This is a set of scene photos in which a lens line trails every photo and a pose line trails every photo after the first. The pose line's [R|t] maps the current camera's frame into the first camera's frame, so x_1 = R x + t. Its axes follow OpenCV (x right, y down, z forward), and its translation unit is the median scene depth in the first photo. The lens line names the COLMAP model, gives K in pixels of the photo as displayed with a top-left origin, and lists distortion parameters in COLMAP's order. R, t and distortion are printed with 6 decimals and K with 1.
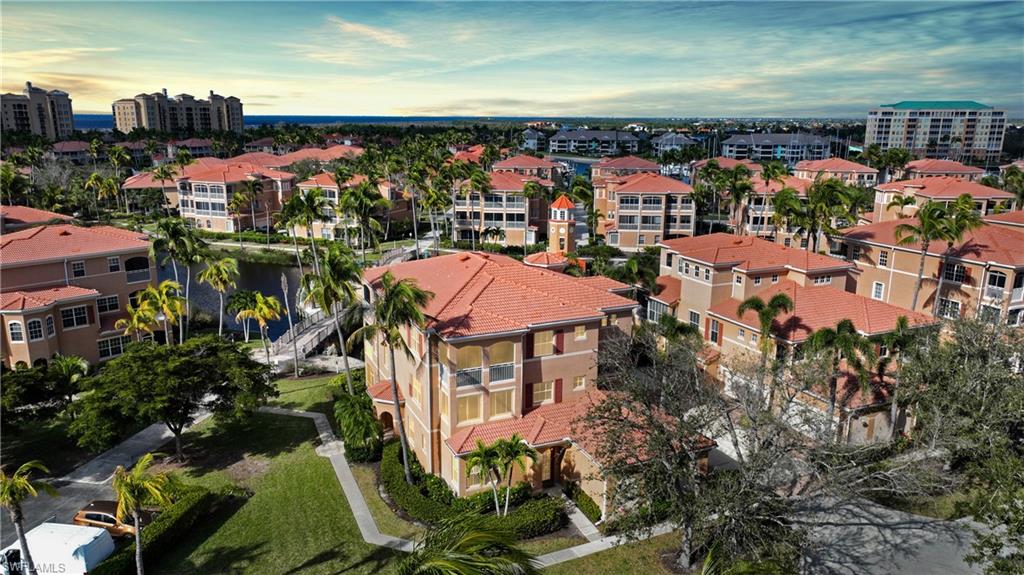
lens RADIAL K [[720.8, 0, 510.6], [0, 720.8, 286.3], [0, 0, 1]] dist [0.011148, 0.000037]
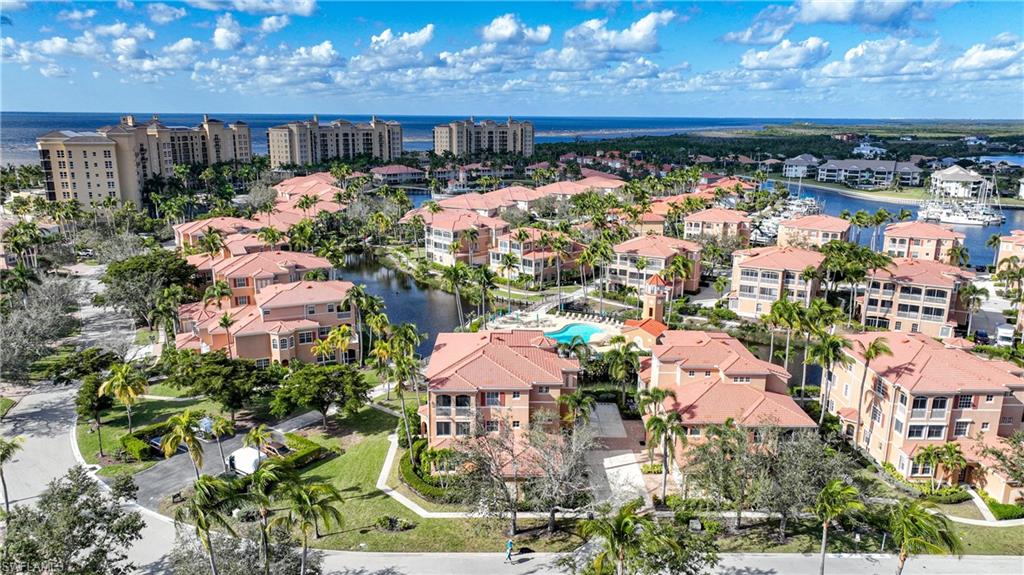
lens RADIAL K [[720.8, 0, 511.8], [0, 720.8, 288.6], [0, 0, 1]] dist [0.011148, 0.000037]
pose [[0.912254, 0.097593, -0.397829, 0.278988], [-0.095846, 0.995099, 0.024329, -0.085712], [0.398253, 0.015936, 0.917137, -0.213197]]
